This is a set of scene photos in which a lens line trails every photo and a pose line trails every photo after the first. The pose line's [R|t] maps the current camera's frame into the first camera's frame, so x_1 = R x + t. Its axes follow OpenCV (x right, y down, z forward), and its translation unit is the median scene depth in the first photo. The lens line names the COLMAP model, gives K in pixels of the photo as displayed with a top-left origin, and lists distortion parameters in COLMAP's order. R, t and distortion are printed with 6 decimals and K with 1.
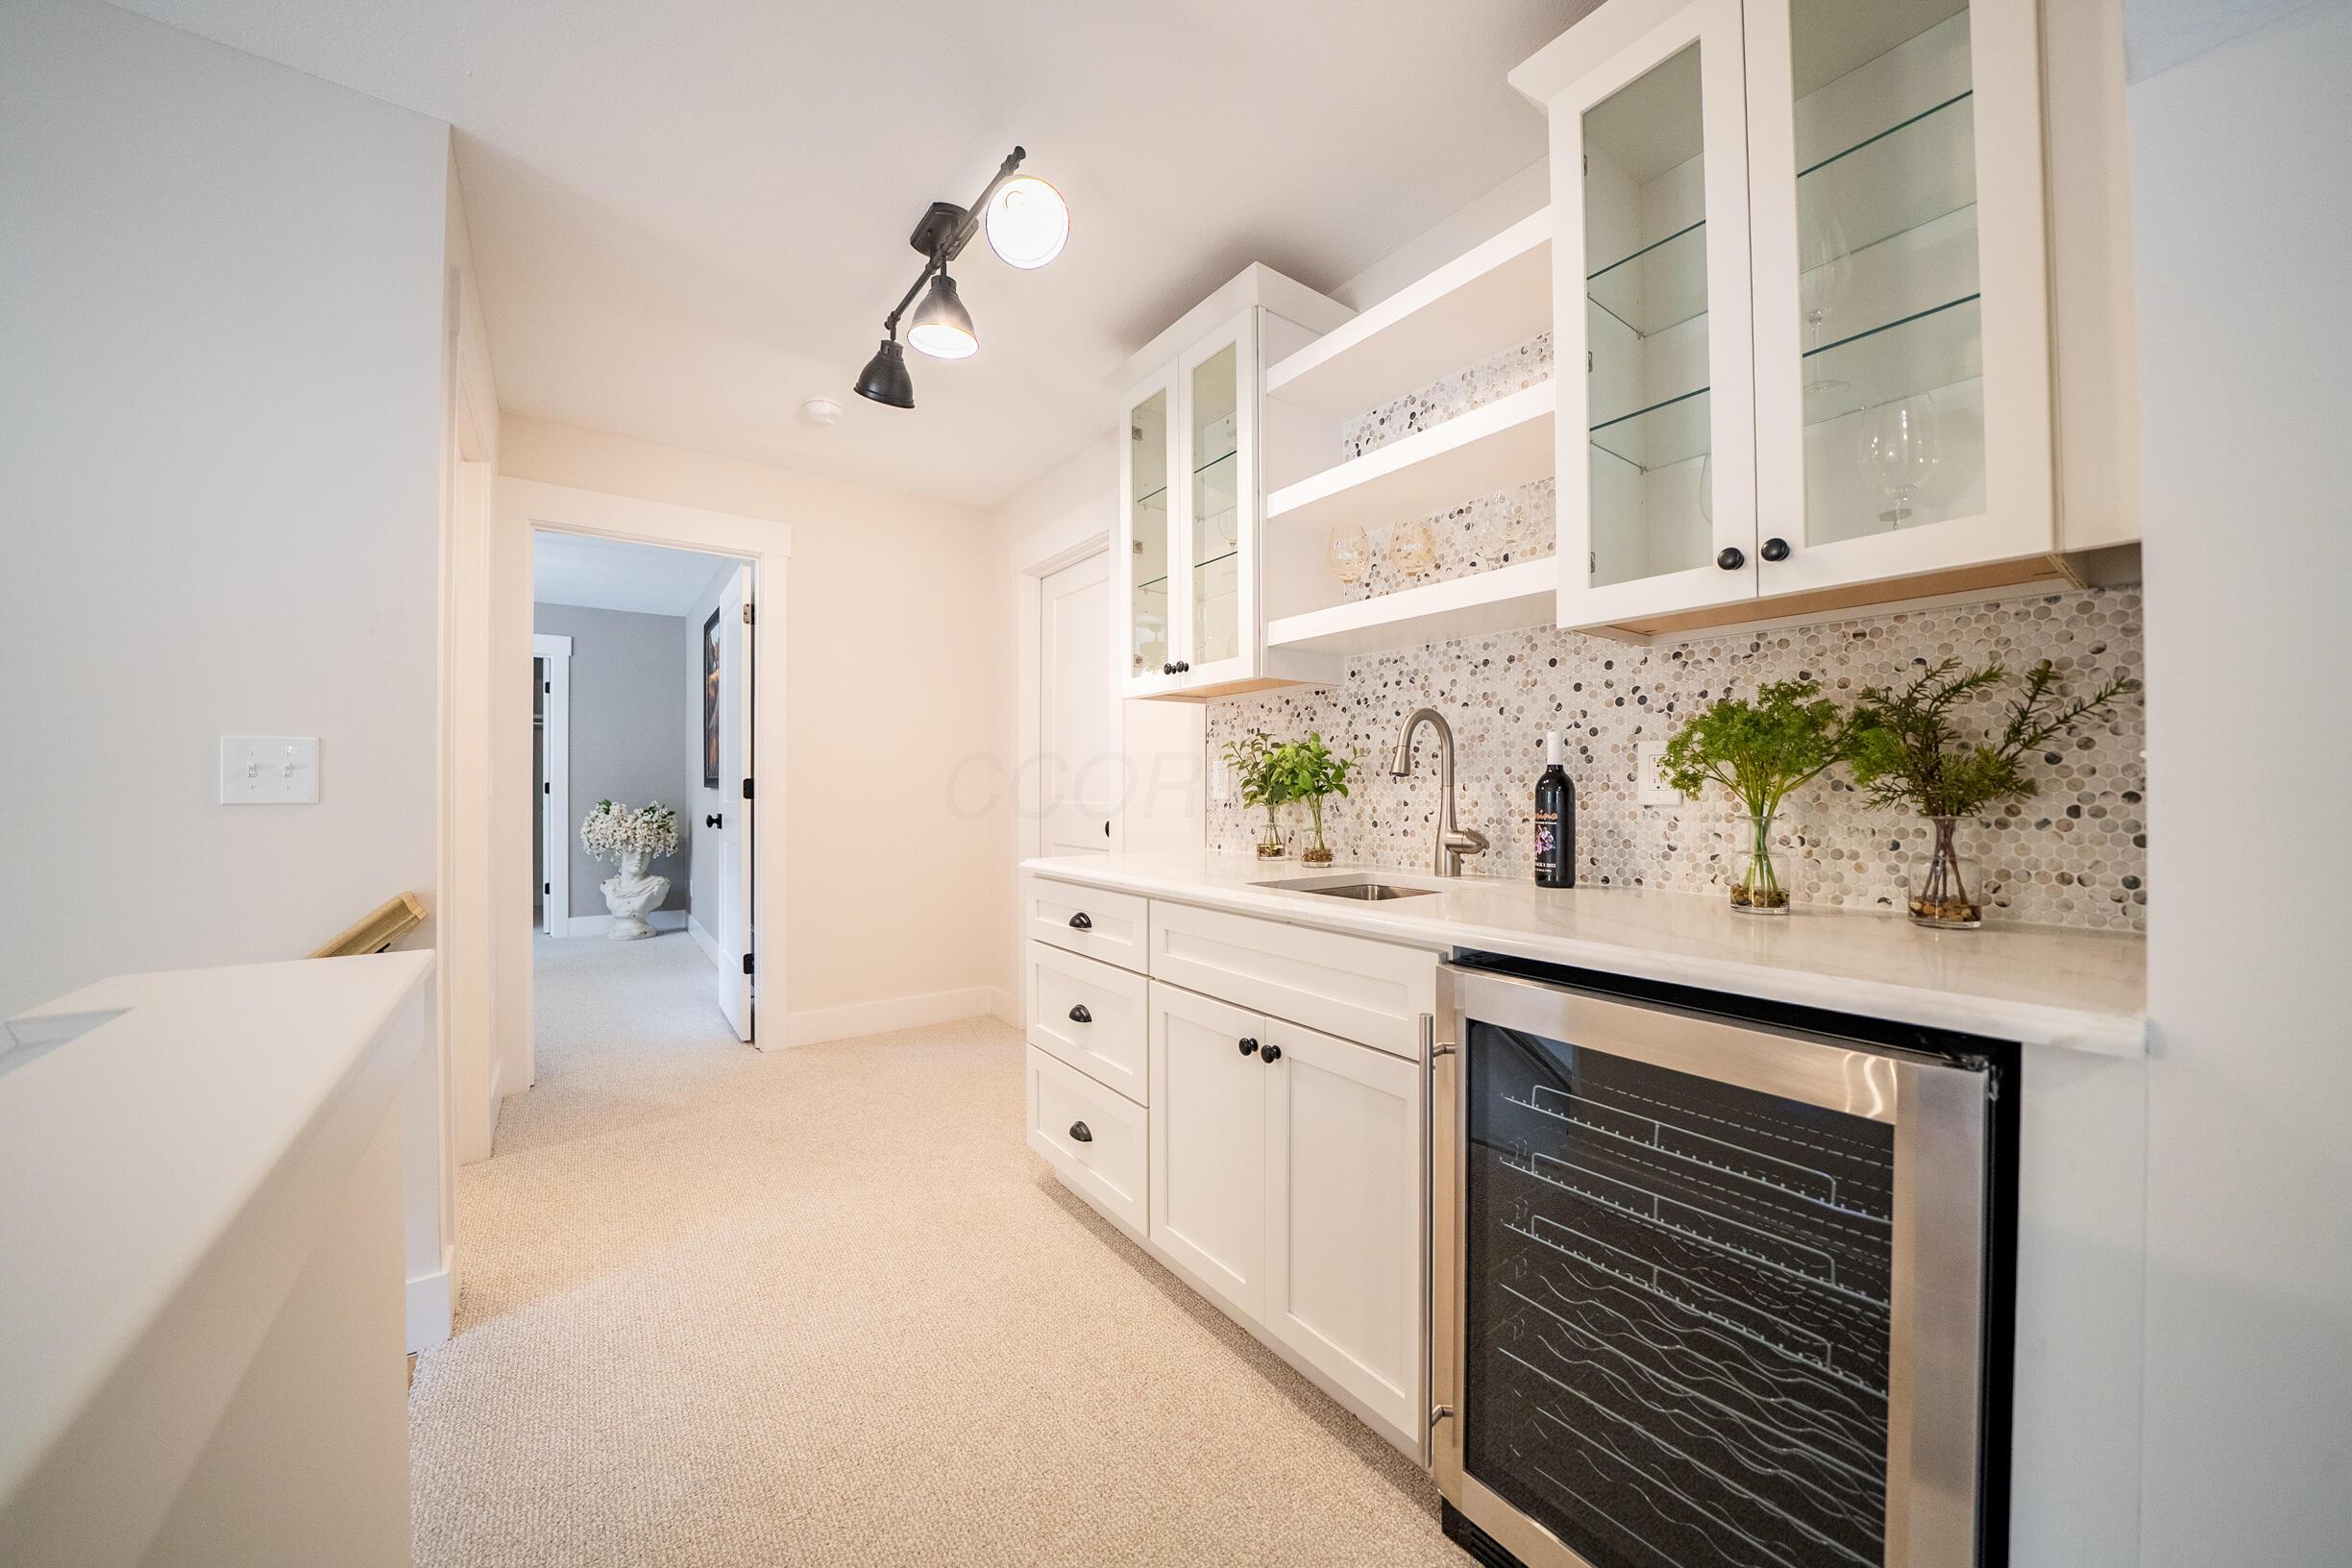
lens RADIAL K [[818.0, 0, 1160.2], [0, 818.0, 777.0], [0, 0, 1]] dist [-0.024655, 0.000894]
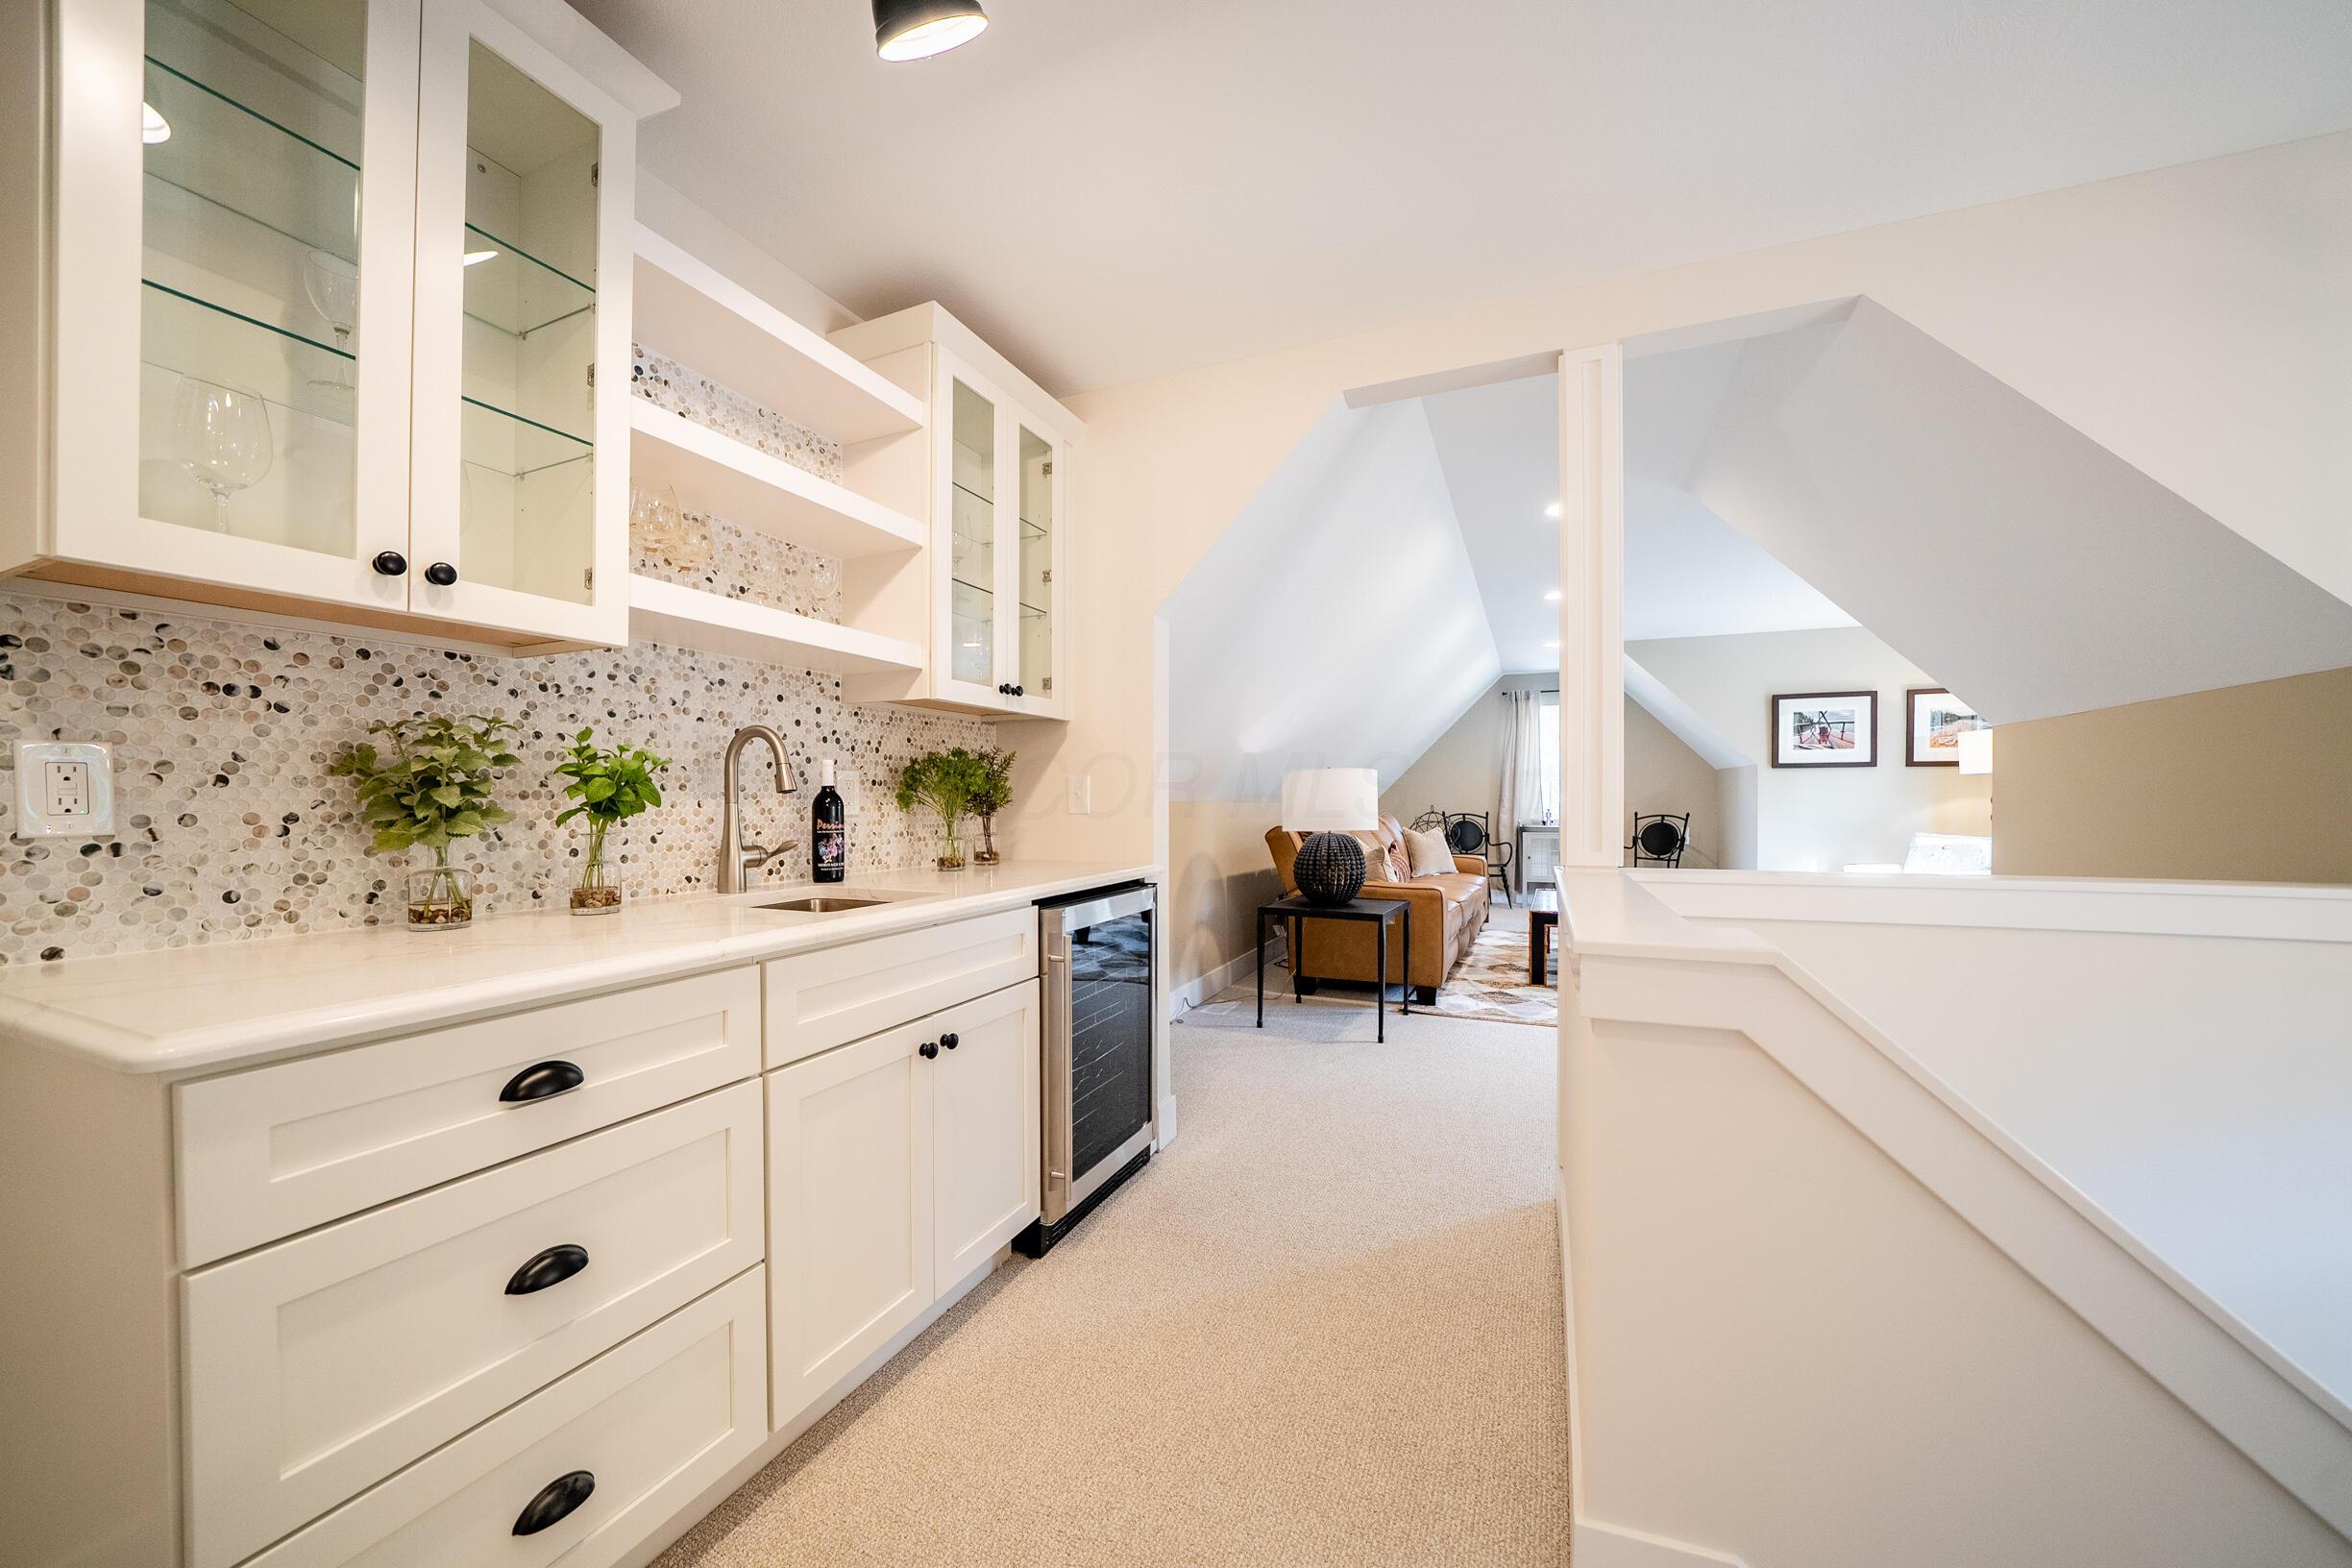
lens RADIAL K [[818.0, 0, 1156.1], [0, 818.0, 817.7], [0, 0, 1]] dist [-0.024655, 0.000894]
pose [[-0.486321, -0.007836, 0.873745, -0.739094], [0.000801, 0.999955, 0.009414, 0.020251], [-0.873780, 0.005278, -0.486293, 0.992067]]
